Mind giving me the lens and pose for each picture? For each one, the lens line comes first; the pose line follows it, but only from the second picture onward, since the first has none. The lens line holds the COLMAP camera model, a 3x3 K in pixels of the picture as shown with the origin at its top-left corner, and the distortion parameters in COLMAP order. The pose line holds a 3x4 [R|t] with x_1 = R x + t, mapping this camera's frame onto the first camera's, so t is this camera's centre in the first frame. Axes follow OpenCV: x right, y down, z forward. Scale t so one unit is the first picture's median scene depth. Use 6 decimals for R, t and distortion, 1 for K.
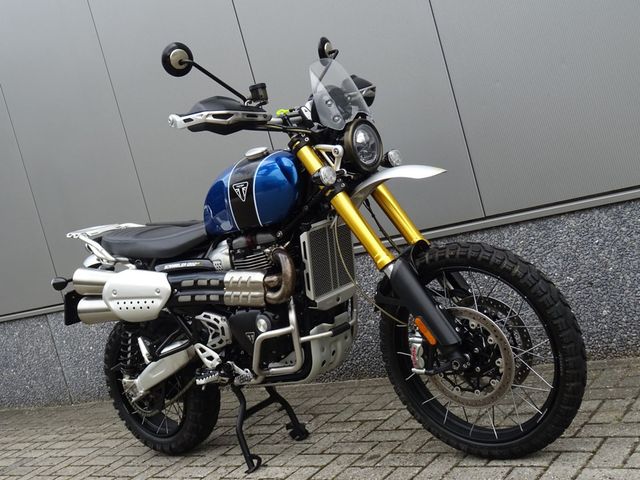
lens RADIAL K [[842.2, 0, 320.0], [0, 842.2, 240.0], [0, 0, 1]] dist [0.003703, -0.015645]
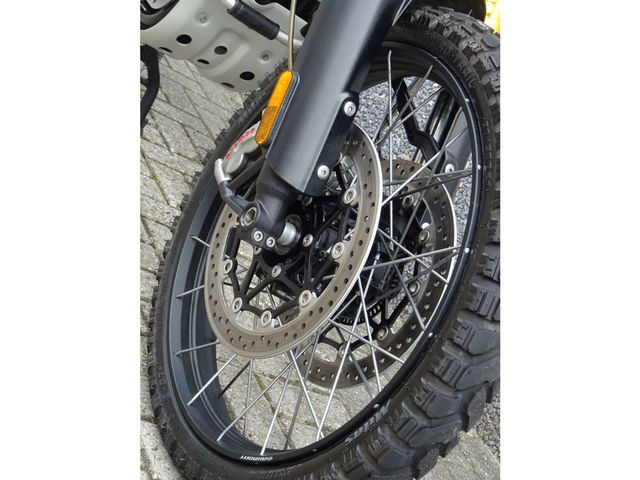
lens RADIAL K [[1340.5, 0, 320.0], [0, 1340.5, 240.0], [0, 0, 1]] dist [-0.014093, -0.027888]
pose [[0.569084, 0.820646, 0.051796, 0.134039], [-0.812766, 0.551829, 0.186807, 0.006626], [0.124719, -0.148407, 0.981030, 0.324983]]
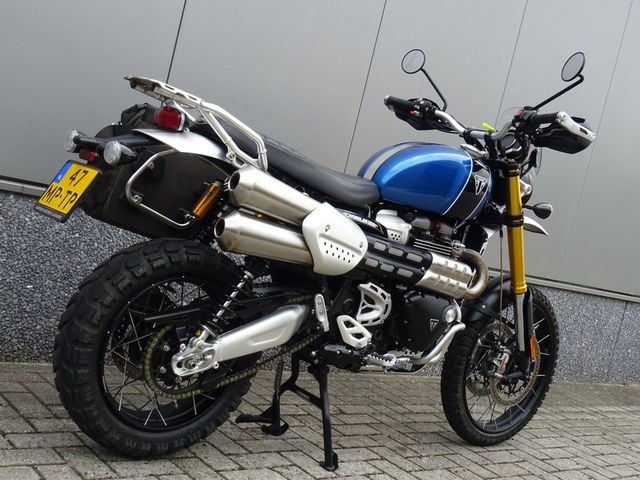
lens RADIAL K [[842.2, 0, 320.0], [0, 842.2, 240.0], [0, 0, 1]] dist [0.003703, -0.015645]
pose [[0.113205, 0.231685, 0.966182, -0.993798], [-0.207086, 0.956578, -0.205118, 0.233498], [-0.971751, -0.176862, 0.156268, 0.933298]]
